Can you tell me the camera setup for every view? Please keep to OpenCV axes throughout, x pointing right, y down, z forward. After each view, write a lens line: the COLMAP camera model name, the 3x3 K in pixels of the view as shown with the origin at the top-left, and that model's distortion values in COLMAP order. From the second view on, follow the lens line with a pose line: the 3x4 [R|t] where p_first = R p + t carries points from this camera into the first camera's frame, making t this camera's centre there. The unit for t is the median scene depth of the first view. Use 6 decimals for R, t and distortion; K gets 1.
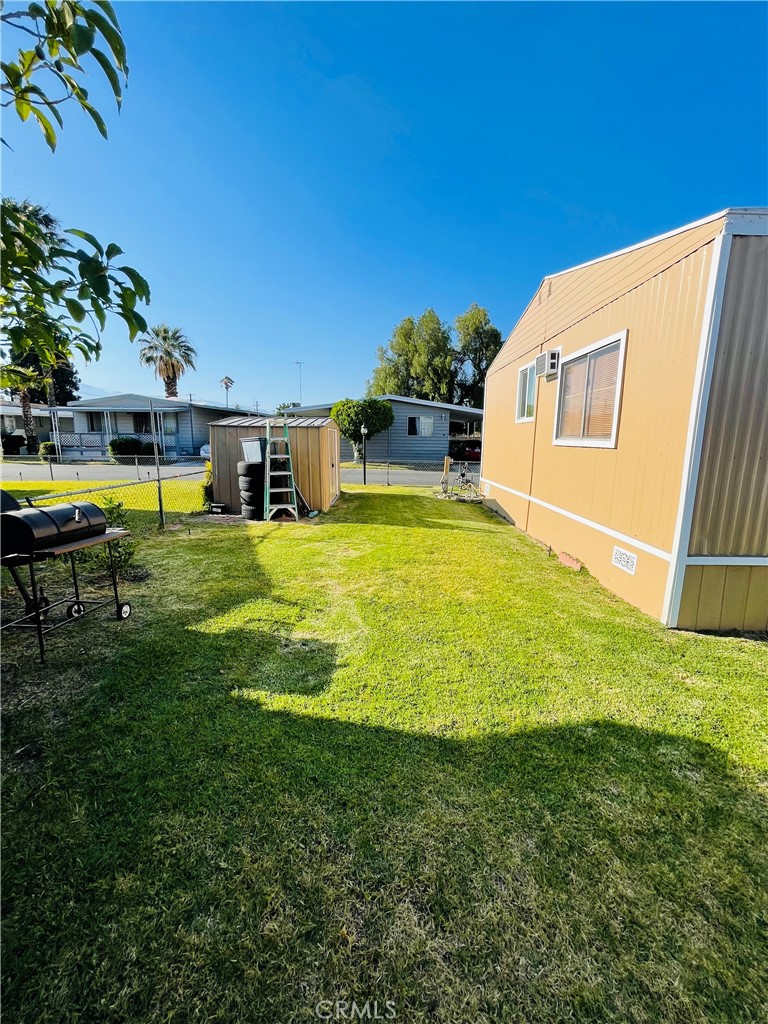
lens RADIAL K [[411.9, 0, 382.8], [0, 411.9, 511.5], [0, 0, 1]] dist [-0.006931, 0.000193]
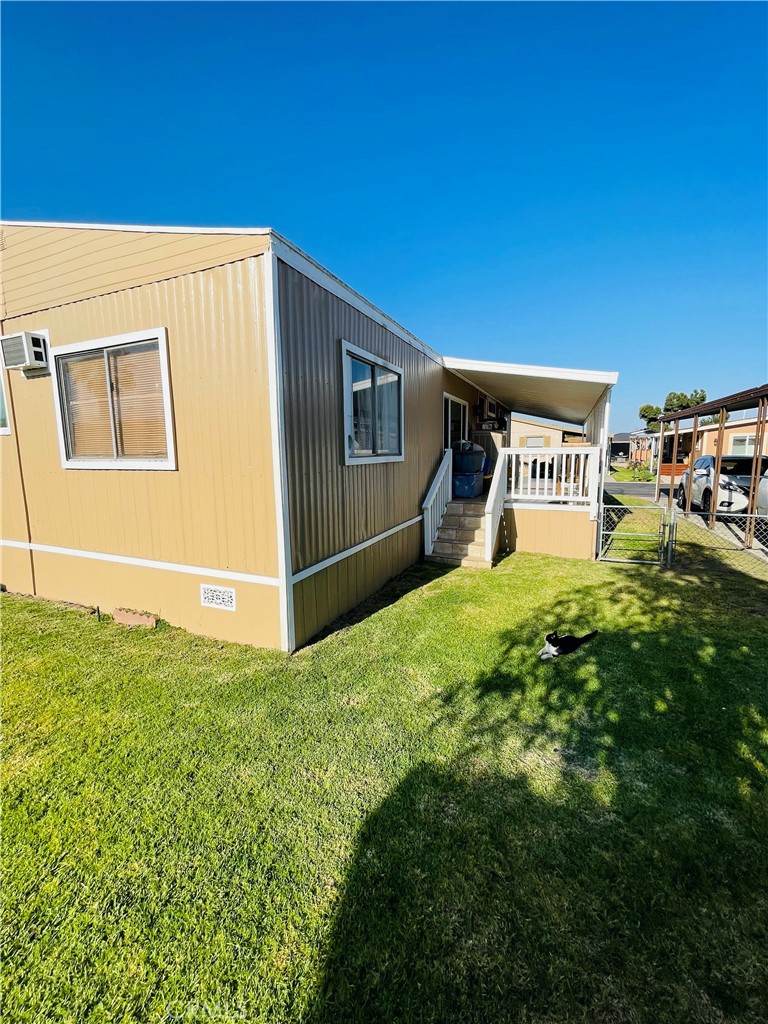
lens RADIAL K [[411.9, 0, 386.5], [0, 411.9, 507.7], [0, 0, 1]] dist [-0.006931, 0.000193]
pose [[0.388067, -0.142019, 0.910623, -0.037116], [0.177672, 0.981050, 0.077287, -0.071506], [-0.904343, 0.131800, 0.405946, 0.305793]]
